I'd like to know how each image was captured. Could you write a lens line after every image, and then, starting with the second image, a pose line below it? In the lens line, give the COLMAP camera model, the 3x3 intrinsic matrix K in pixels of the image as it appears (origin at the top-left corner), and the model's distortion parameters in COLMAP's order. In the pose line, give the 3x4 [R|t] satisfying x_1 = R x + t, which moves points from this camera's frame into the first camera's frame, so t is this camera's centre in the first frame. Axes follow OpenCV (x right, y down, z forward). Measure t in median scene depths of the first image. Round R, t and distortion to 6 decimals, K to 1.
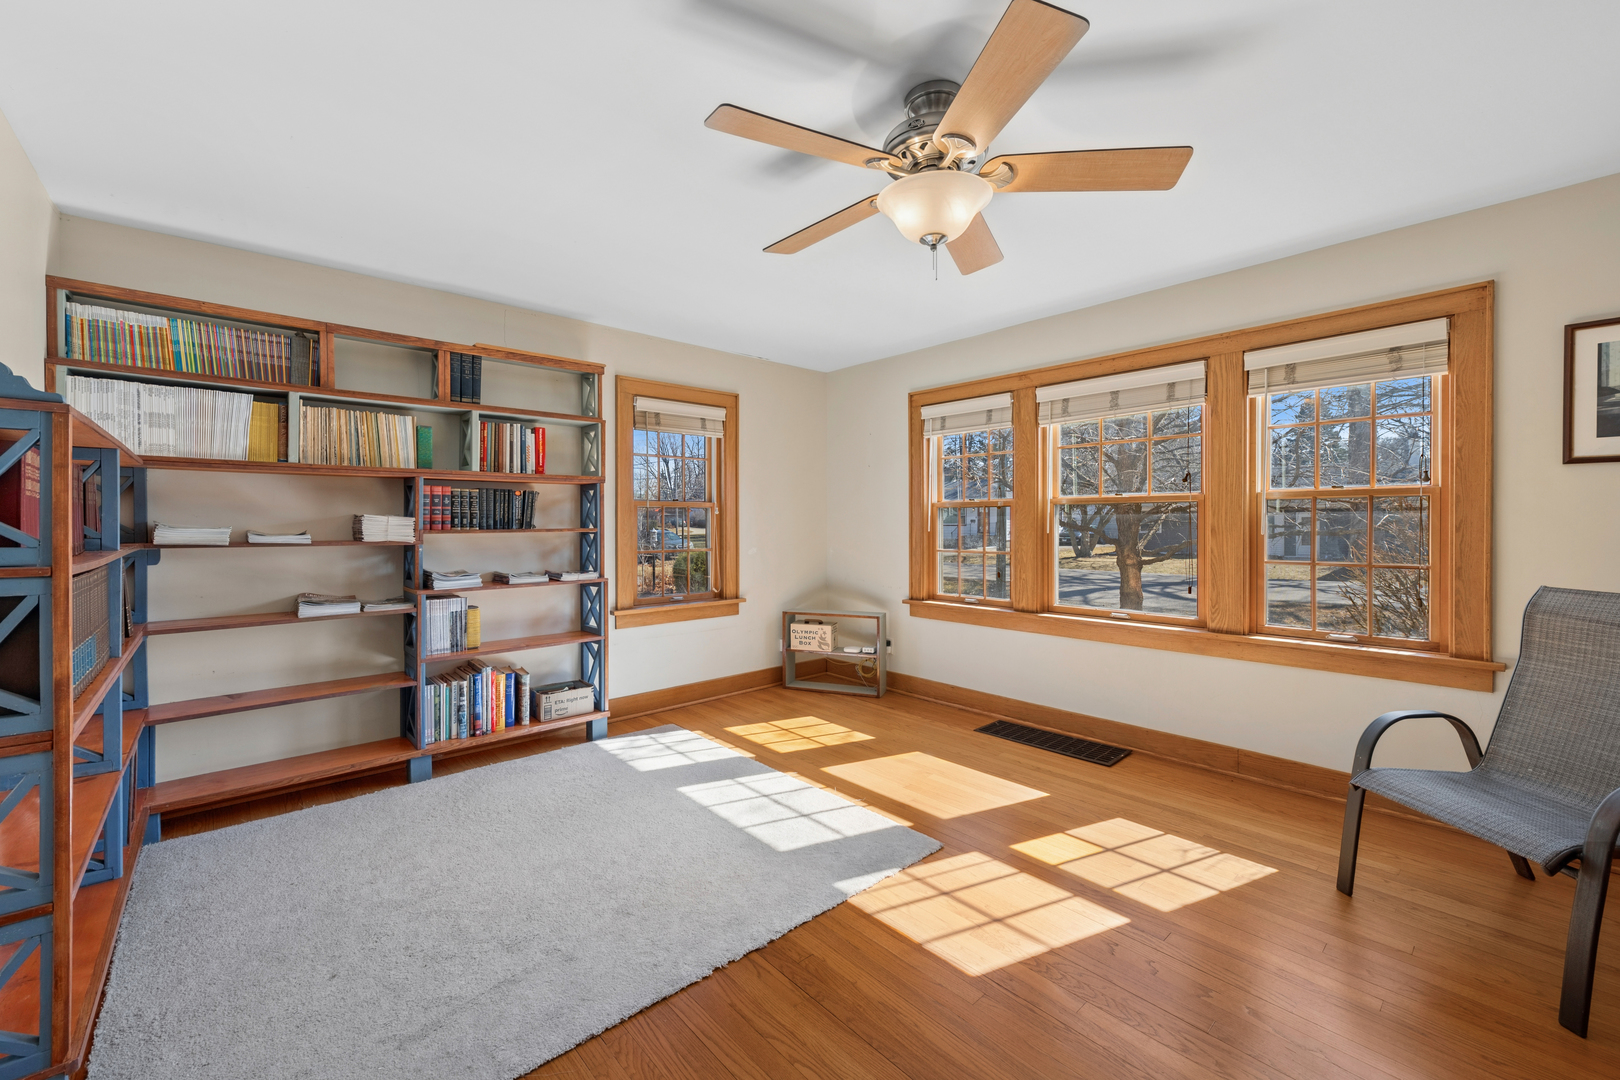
lens RADIAL K [[651.7, 0, 804.0], [0, 651.7, 535.8], [0, 0, 1]] dist [-0.000852, -0.000131]
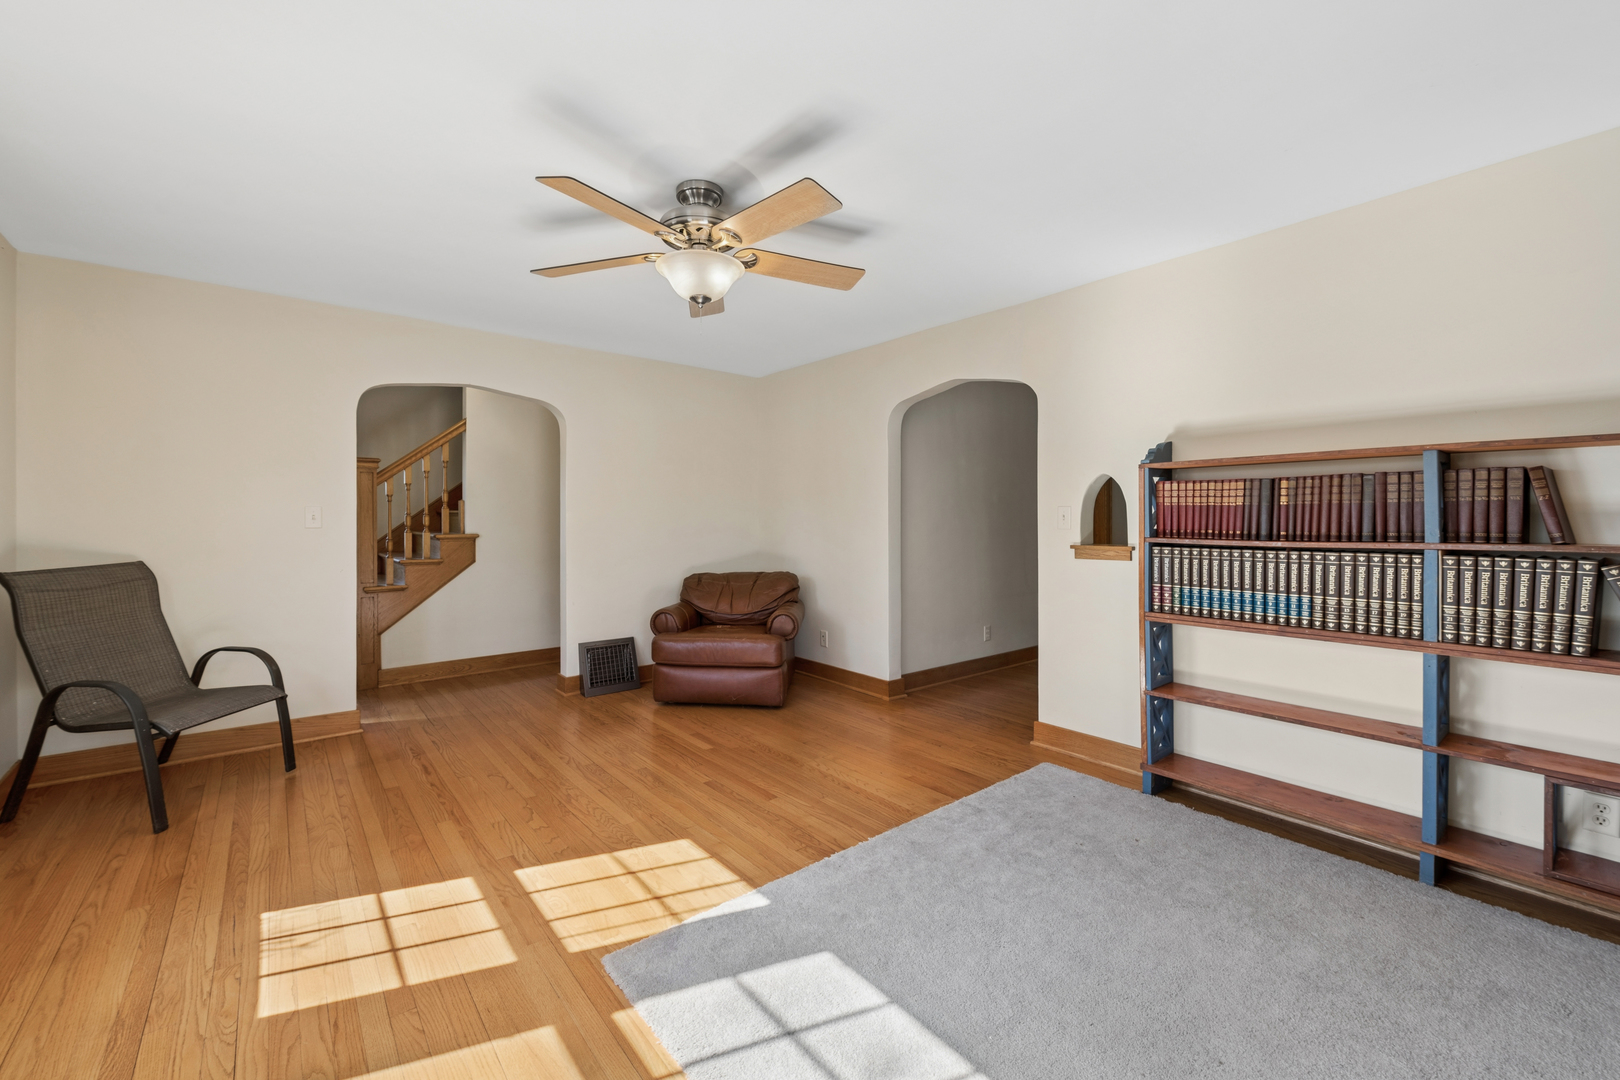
lens RADIAL K [[651.7, 0, 804.0], [0, 651.7, 535.8], [0, 0, 1]] dist [-0.000852, -0.000131]
pose [[-0.999836, 0.002404, 0.017928, -0.022216], [0.002933, 0.999559, 0.029562, -0.021632], [-0.017849, 0.029609, -0.999402, 1.898683]]
